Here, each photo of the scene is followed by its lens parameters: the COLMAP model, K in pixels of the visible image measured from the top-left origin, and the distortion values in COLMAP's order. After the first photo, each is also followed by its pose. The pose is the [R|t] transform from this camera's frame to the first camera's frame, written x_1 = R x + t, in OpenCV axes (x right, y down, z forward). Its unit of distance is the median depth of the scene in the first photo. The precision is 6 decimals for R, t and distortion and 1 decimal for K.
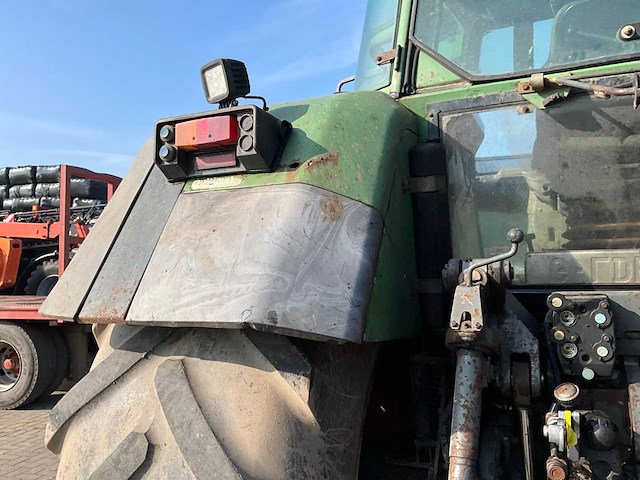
lens RADIAL K [[522.9, 0, 321.1], [0, 522.9, 242.0], [0, 0, 1]] dist [0.097474, -0.169010]
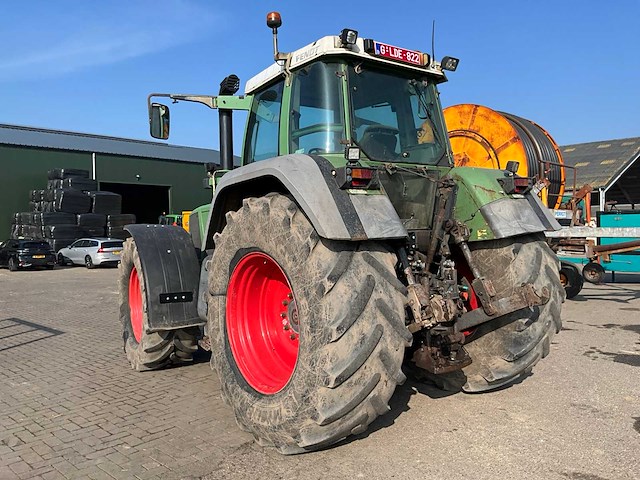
lens RADIAL K [[522.9, 0, 321.1], [0, 522.9, 242.0], [0, 0, 1]] dist [0.097474, -0.169010]
pose [[0.477188, -0.014634, 0.878680, -2.902589], [-0.027073, 0.999142, 0.031343, 0.078200], [-0.878384, -0.038745, 0.476382, -0.169686]]
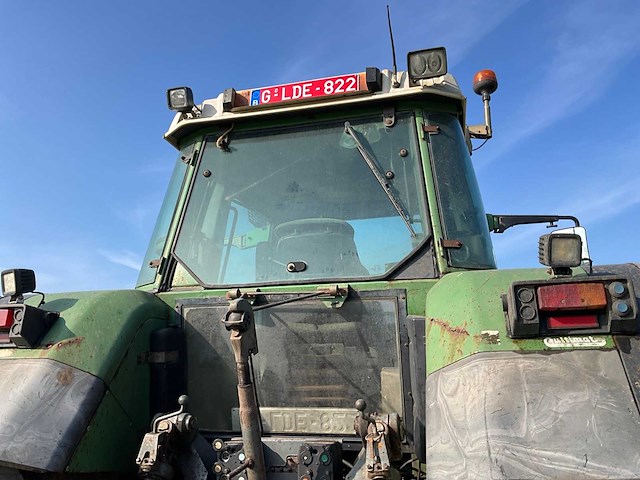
lens RADIAL K [[522.5, 0, 320.0], [0, 522.5, 240.0], [0, 0, 1]] dist [0.027092, -0.064919]
pose [[0.984586, 0.073314, 0.158794, 0.449771], [-0.031580, 0.967502, -0.250885, -0.087499], [-0.172027, 0.242003, 0.954904, -0.623488]]
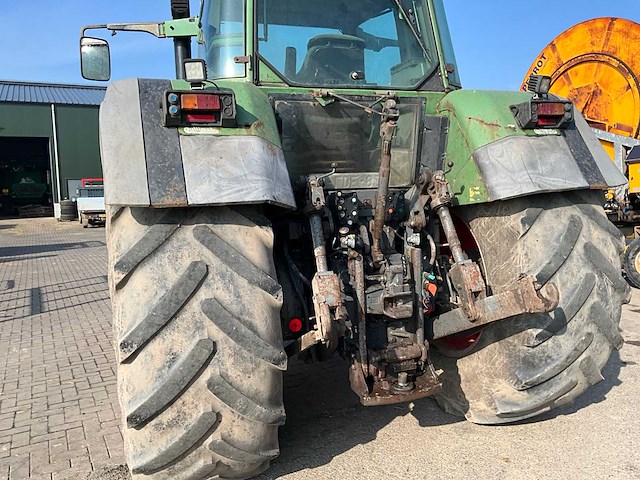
lens RADIAL K [[522.9, 0, 321.1], [0, 522.9, 242.0], [0, 0, 1]] dist [0.097474, -0.169010]
pose [[0.723544, -0.073192, 0.686387, -1.244178], [-0.012096, 0.992866, 0.118624, 0.049918], [-0.690173, -0.094132, 0.717496, -0.652193]]
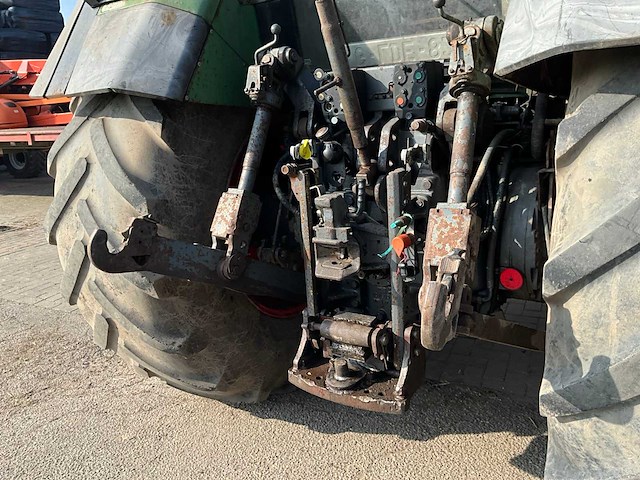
lens RADIAL K [[522.9, 0, 321.1], [0, 522.9, 242.0], [0, 0, 1]] dist [0.097474, -0.169010]
pose [[0.983258, 0.009147, -0.181991, 0.737426], [0.047024, 0.952174, 0.301916, 0.113966], [0.176049, -0.305419, 0.935802, -0.604060]]
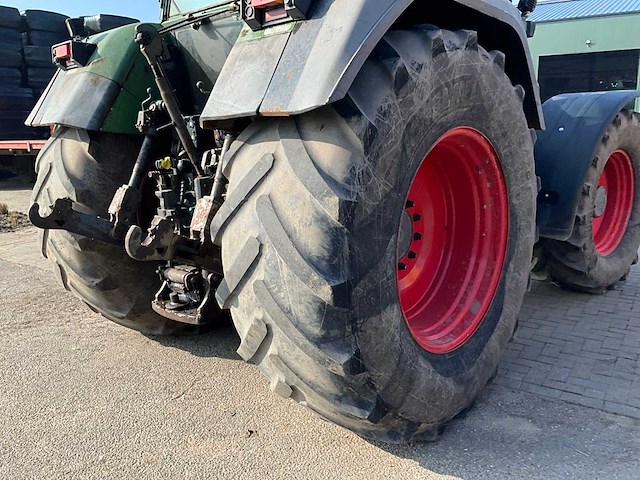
lens RADIAL K [[522.9, 0, 321.1], [0, 522.9, 242.0], [0, 0, 1]] dist [0.097474, -0.169010]
pose [[0.946946, 0.064144, -0.314927, 1.907921], [0.022914, 0.963913, 0.265231, 0.032206], [0.320575, -0.258376, 0.911303, -1.232698]]
